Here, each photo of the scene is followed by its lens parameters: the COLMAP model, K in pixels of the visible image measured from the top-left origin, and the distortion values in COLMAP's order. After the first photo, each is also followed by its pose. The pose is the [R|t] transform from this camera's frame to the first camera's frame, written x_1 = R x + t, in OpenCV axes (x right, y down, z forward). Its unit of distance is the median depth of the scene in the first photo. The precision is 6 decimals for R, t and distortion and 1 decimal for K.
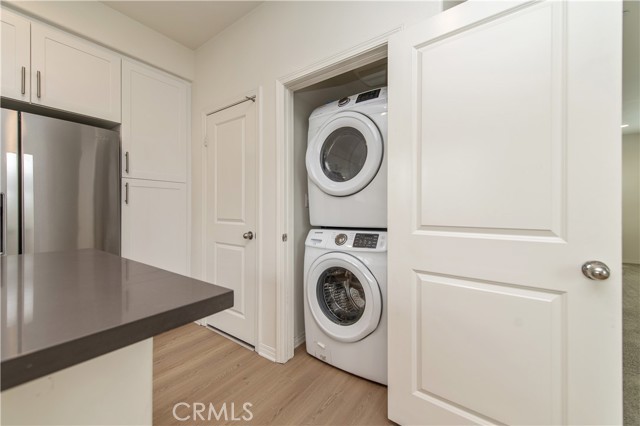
lens RADIAL K [[249.9, 0, 318.9], [0, 249.9, 212.7], [0, 0, 1]] dist [0.010138, -0.001010]
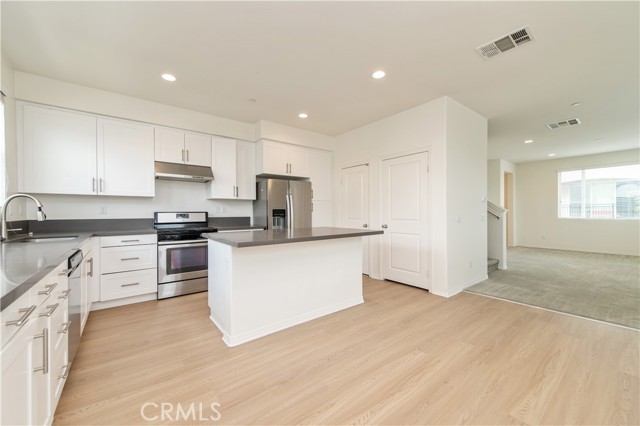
lens RADIAL K [[249.9, 0, 318.5], [0, 249.9, 213.9], [0, 0, 1]] dist [0.010138, -0.001010]
pose [[0.957549, -0.000421, -0.288269, -0.037980], [0.002102, 0.999983, 0.005522, -0.028549], [0.288261, -0.005894, 0.957534, -1.270052]]
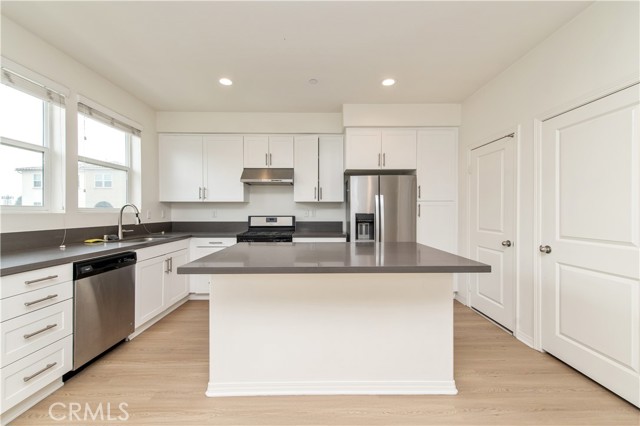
lens RADIAL K [[249.9, 0, 318.8], [0, 249.9, 212.8], [0, 0, 1]] dist [0.010138, -0.001010]
pose [[0.587765, 0.002533, -0.809028, 0.193059], [-0.001822, 0.999997, 0.001808, -0.065584], [0.809030, 0.000411, 0.587768, -0.532828]]
